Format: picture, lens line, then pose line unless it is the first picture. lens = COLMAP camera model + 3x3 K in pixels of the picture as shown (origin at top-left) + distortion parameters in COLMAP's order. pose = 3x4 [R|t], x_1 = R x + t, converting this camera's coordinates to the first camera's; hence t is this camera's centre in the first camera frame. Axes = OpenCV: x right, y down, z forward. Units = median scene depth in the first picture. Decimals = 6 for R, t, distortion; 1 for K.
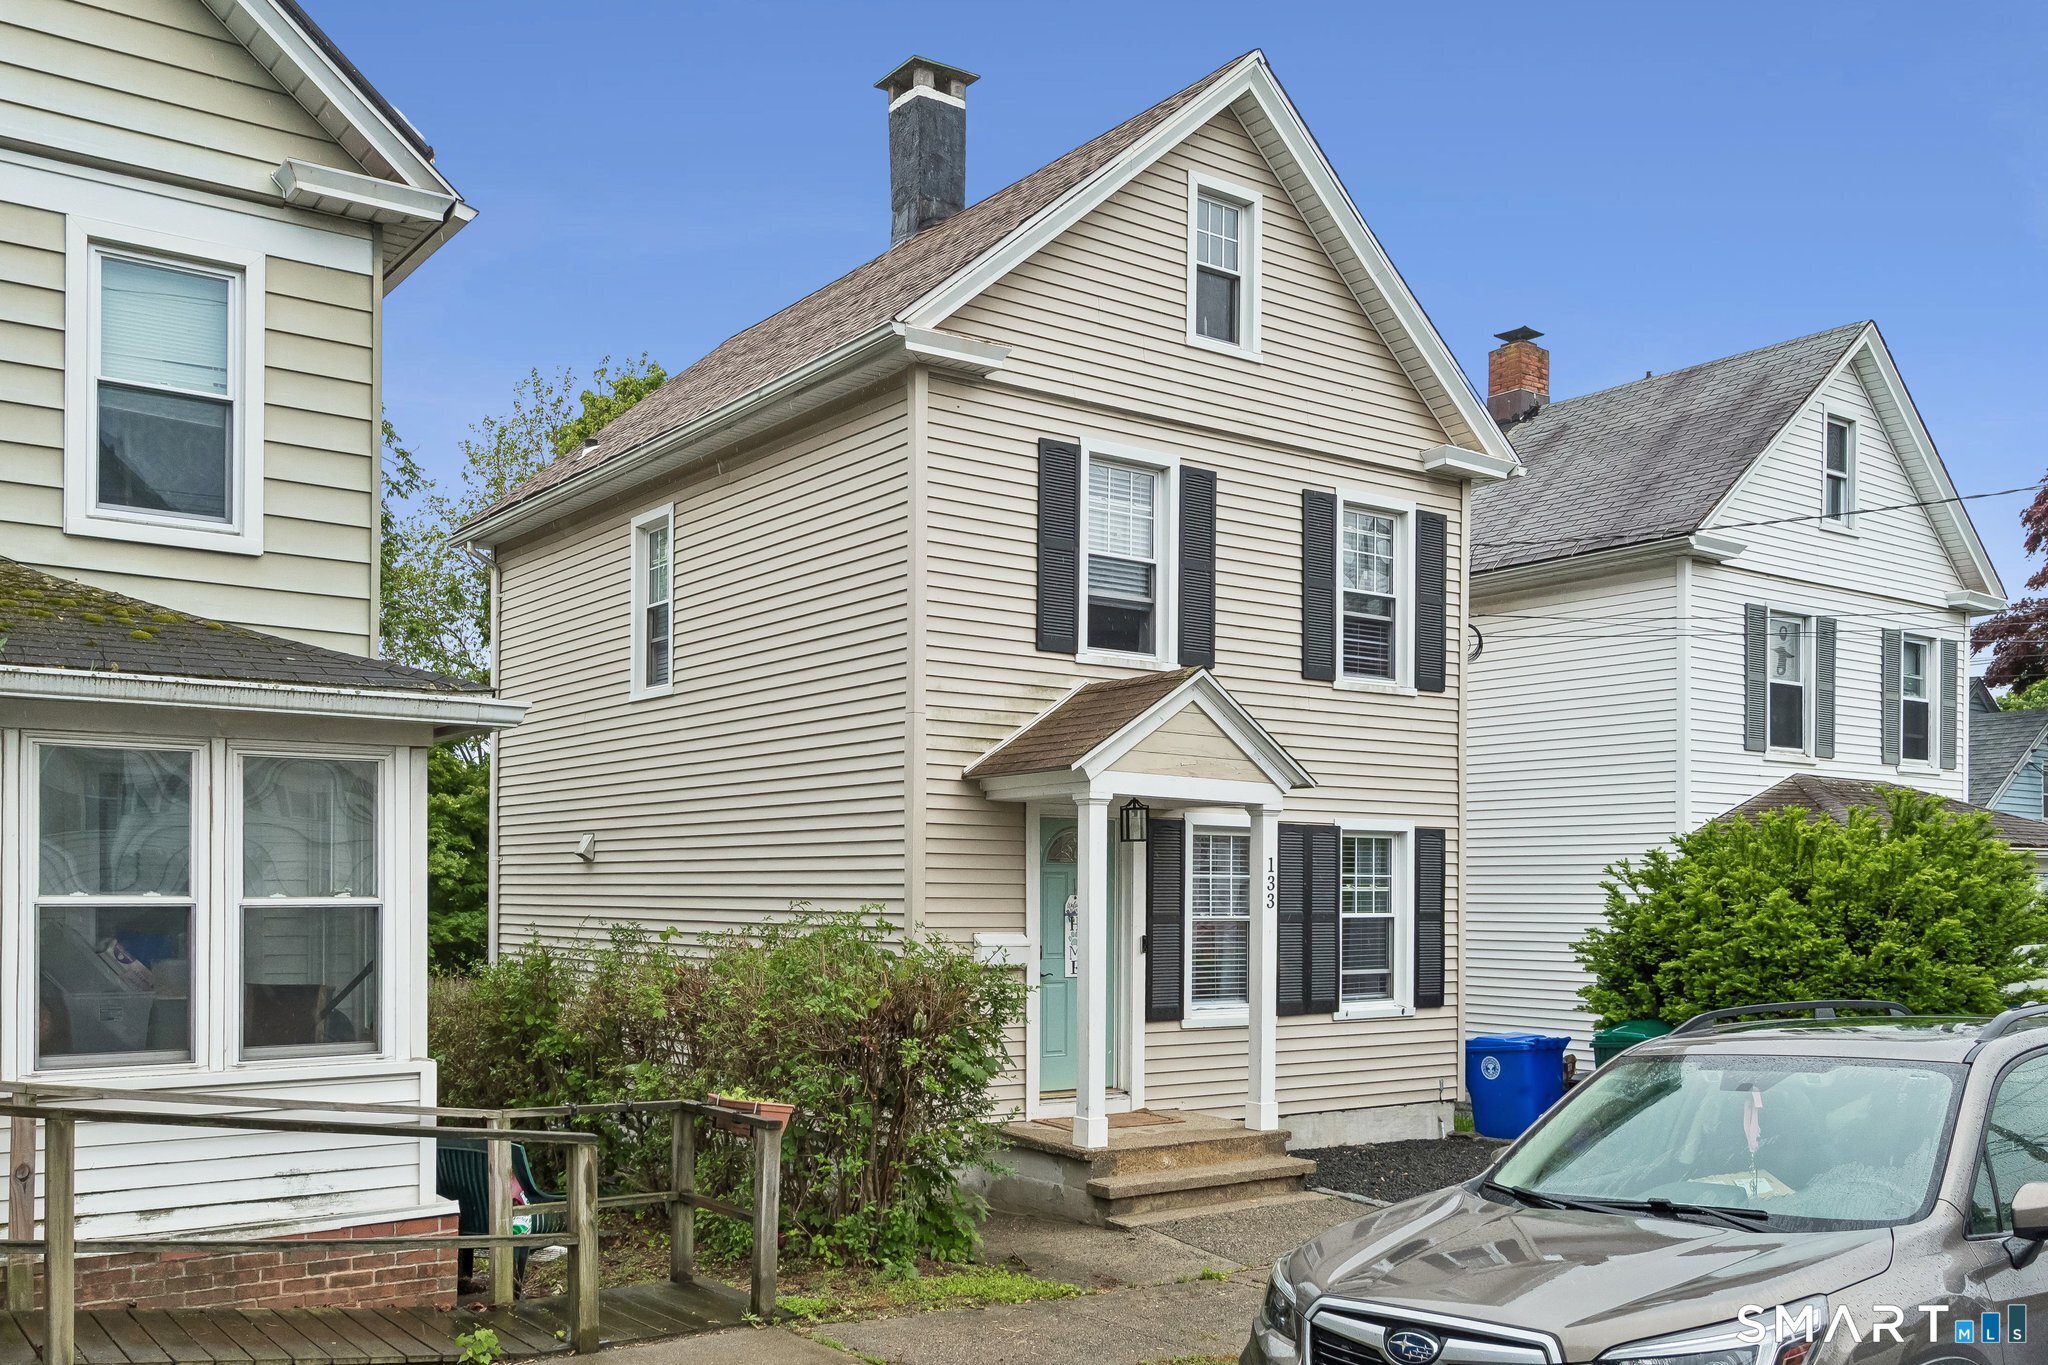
lens RADIAL K [[1789.0, 0, 1024.0], [0, 1789.0, 682.5], [0, 0, 1]] dist [-0.000579, -0.002924]
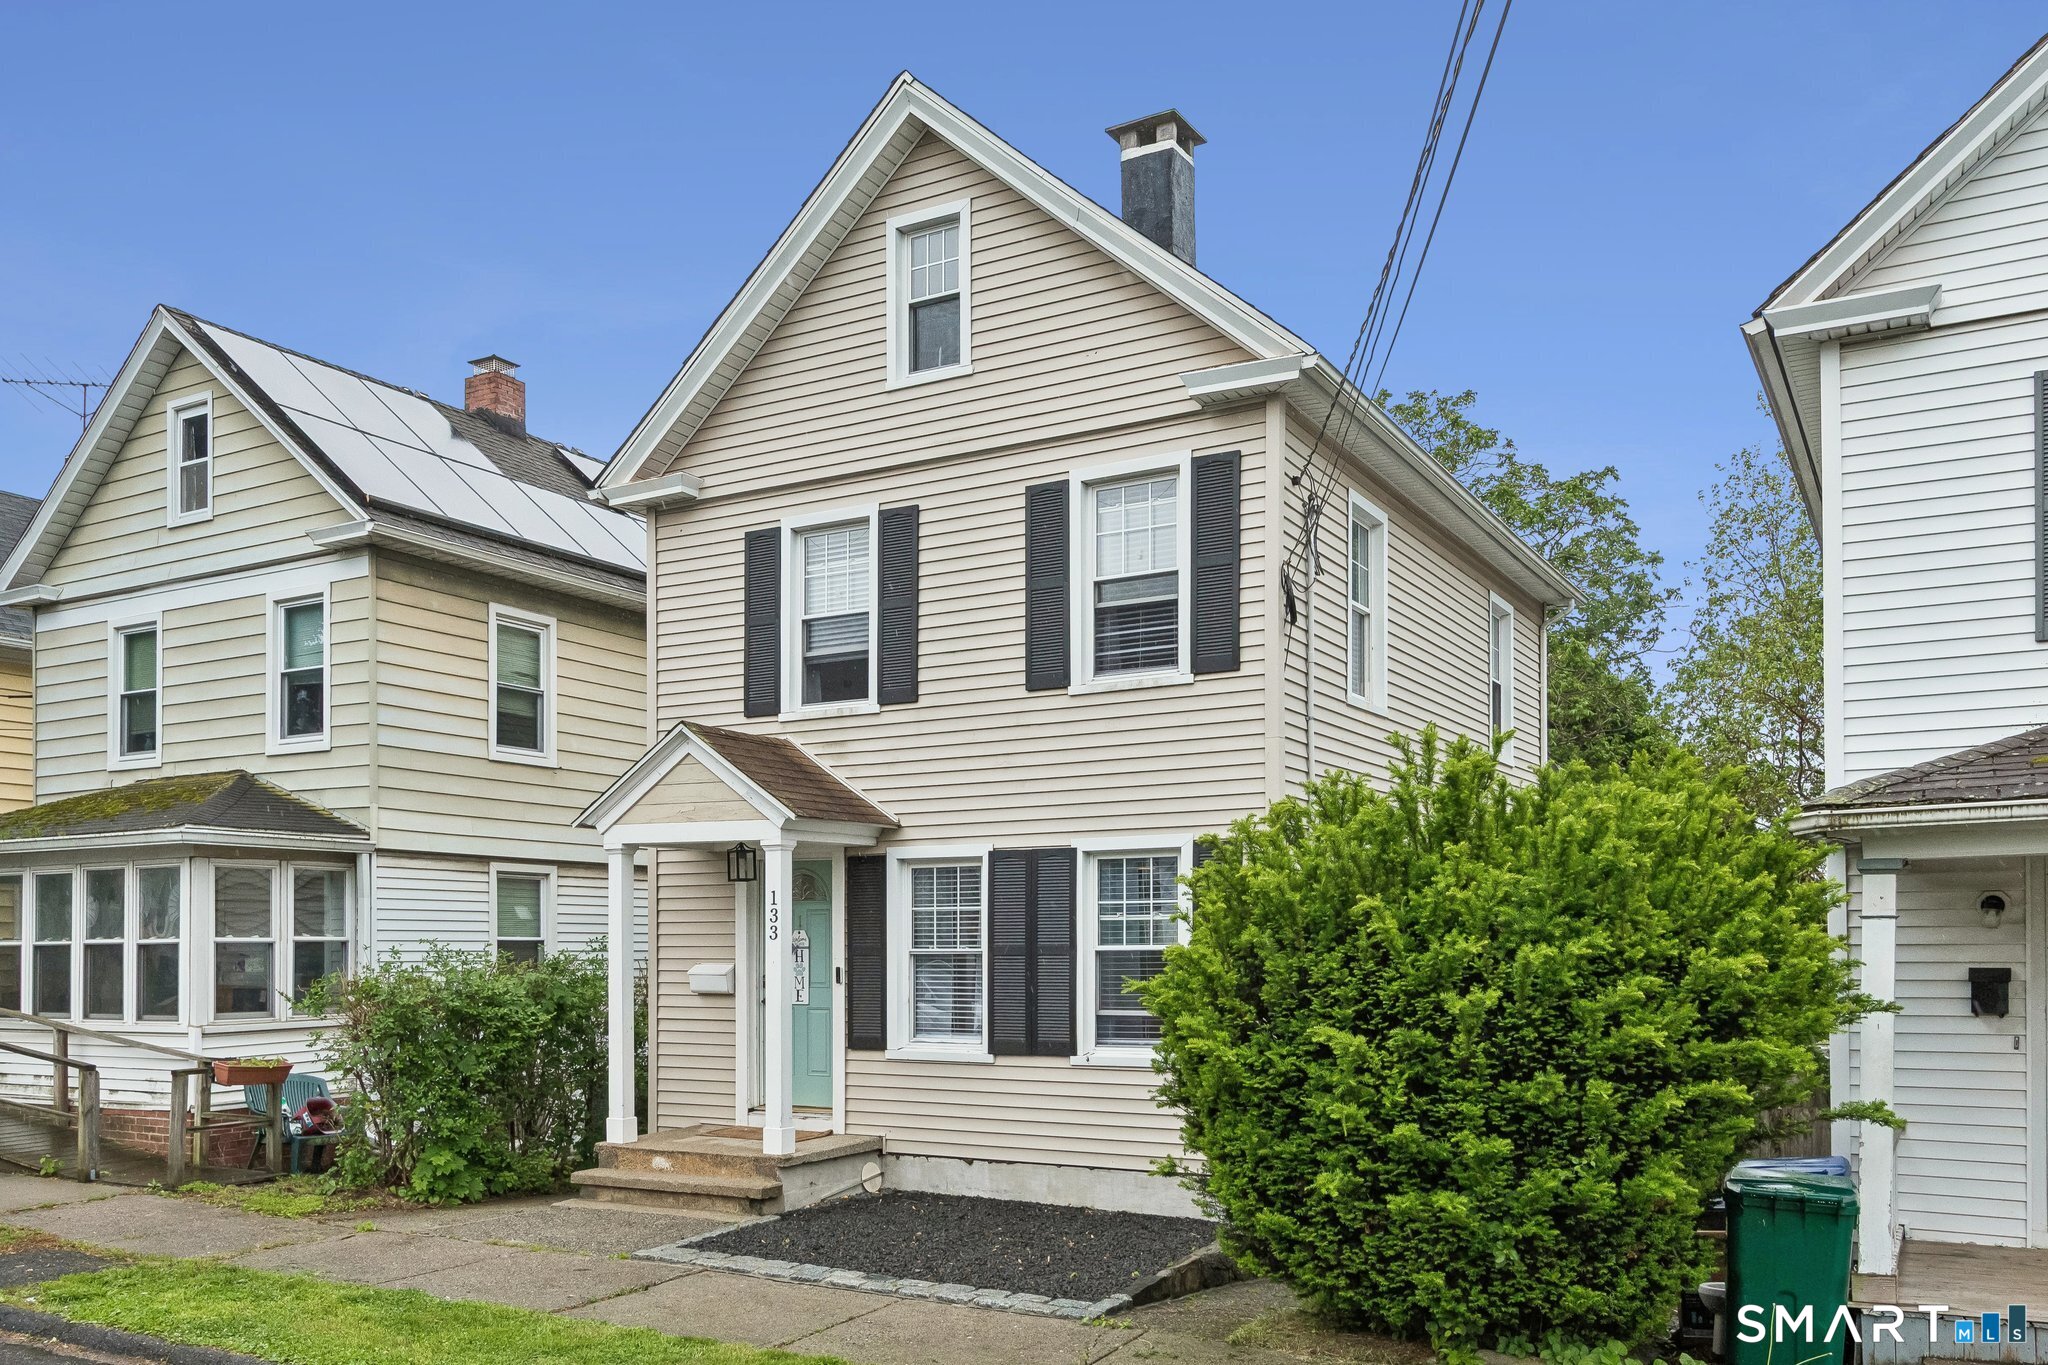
lens RADIAL K [[1686.5, 0, 1018.7], [0, 1686.5, 736.6], [0, 0, 1]] dist [0.005066, 0.000211]
pose [[0.390009, -0.120173, -0.912935, 0.974365], [0.116555, 0.989915, -0.080513, 0.093207], [0.913404, -0.075006, 0.400083, 0.665109]]
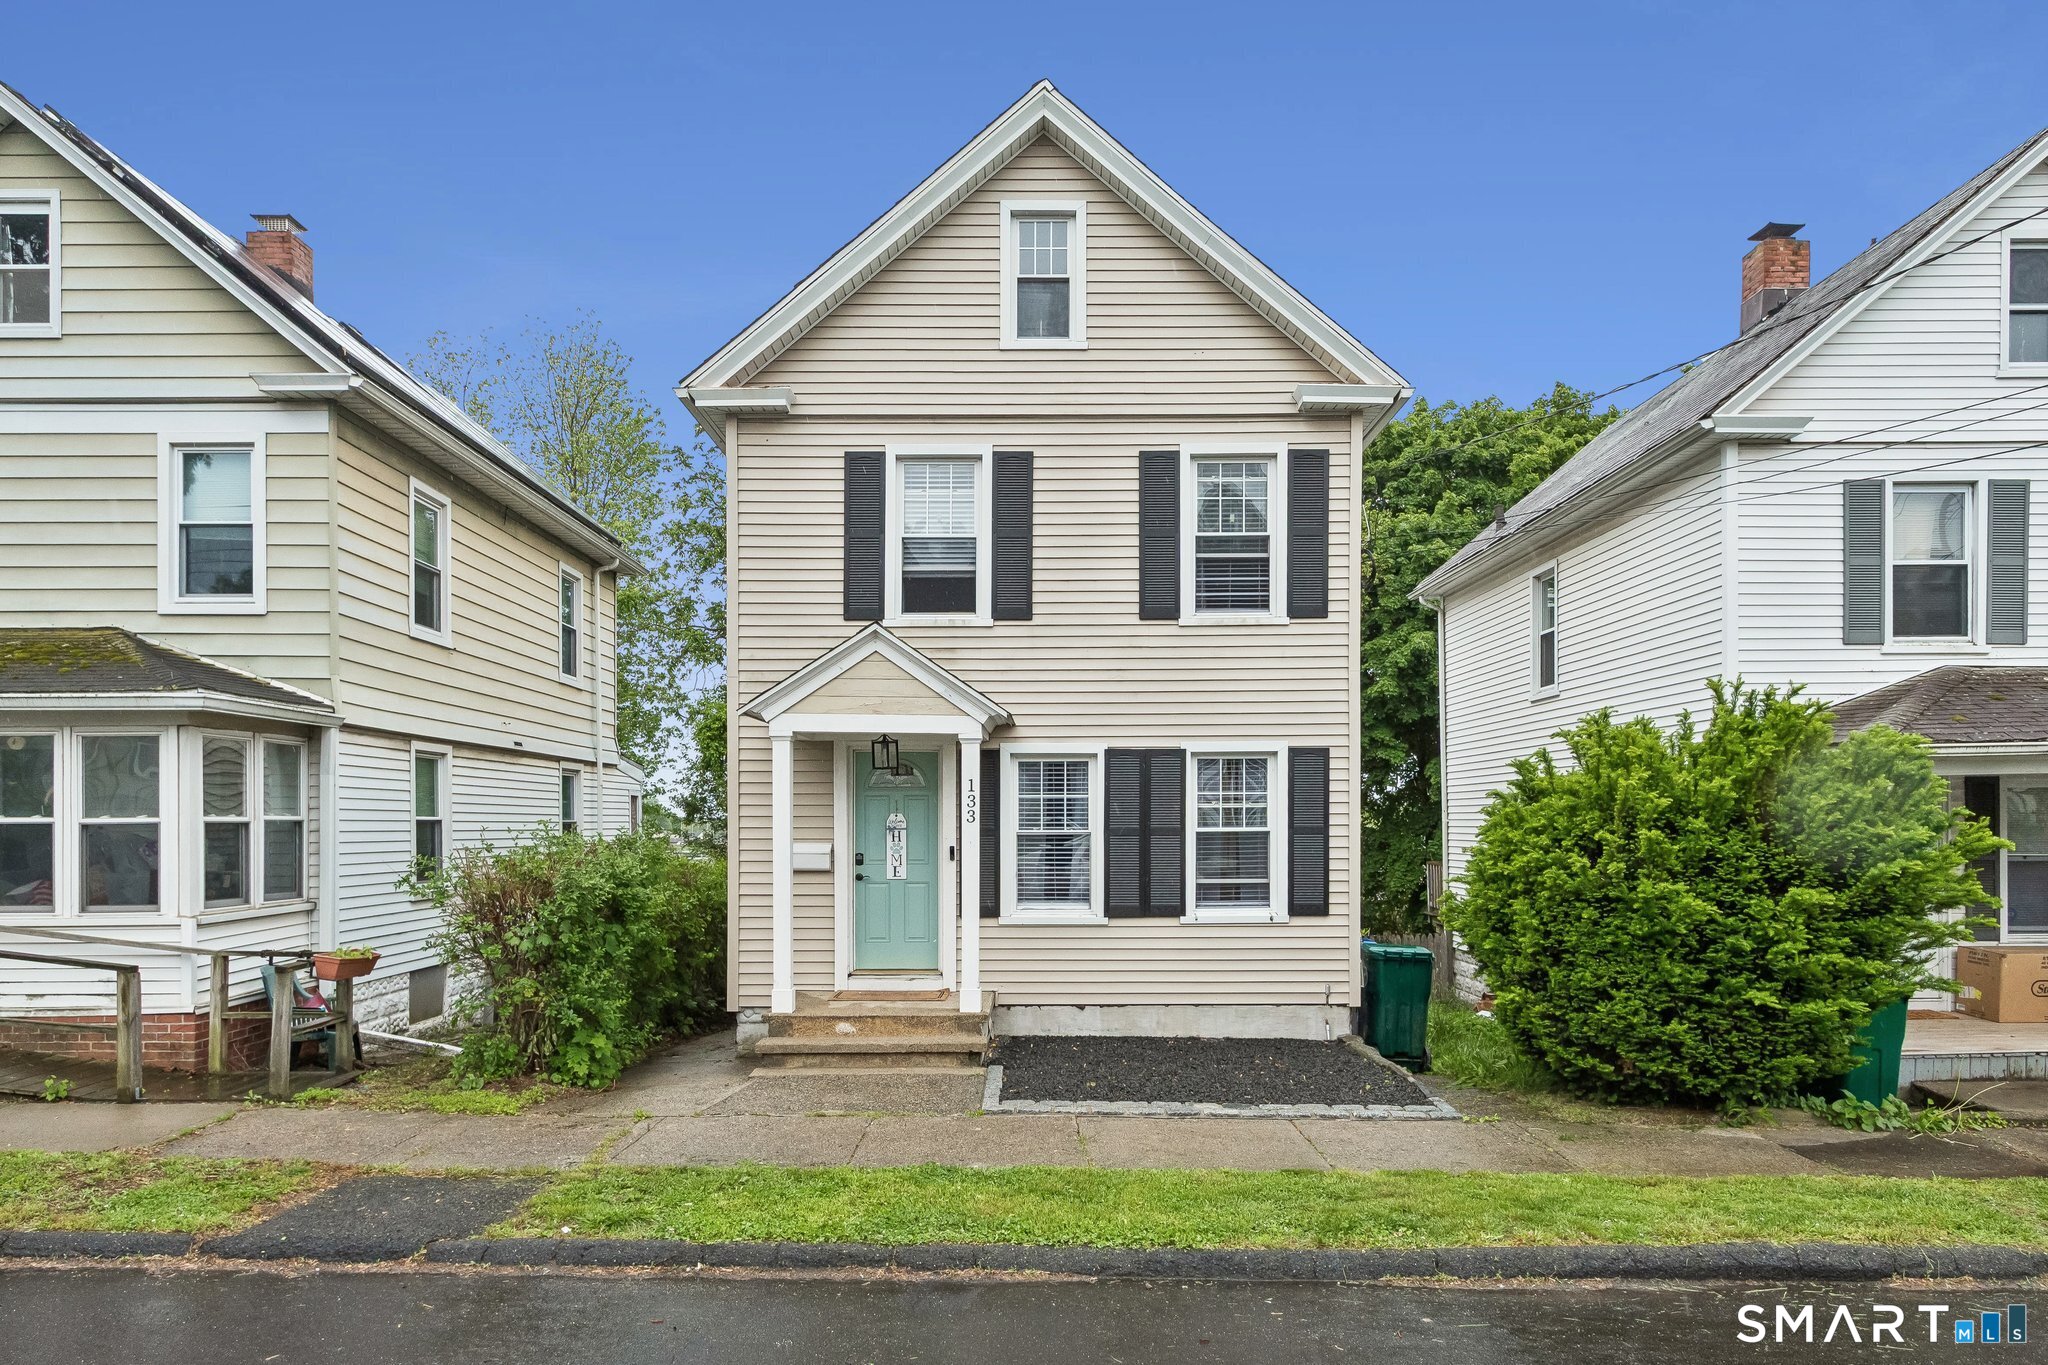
lens RADIAL K [[1326.3, 0, 1024.0], [0, 1326.3, 682.5], [0, 0, 1]] dist [0.002175, 0.002018]
pose [[0.803272, -0.067854, -0.591734, 0.606030], [0.076891, 0.996990, -0.009946, 0.041331], [0.590628, -0.037510, 0.806072, 0.291297]]
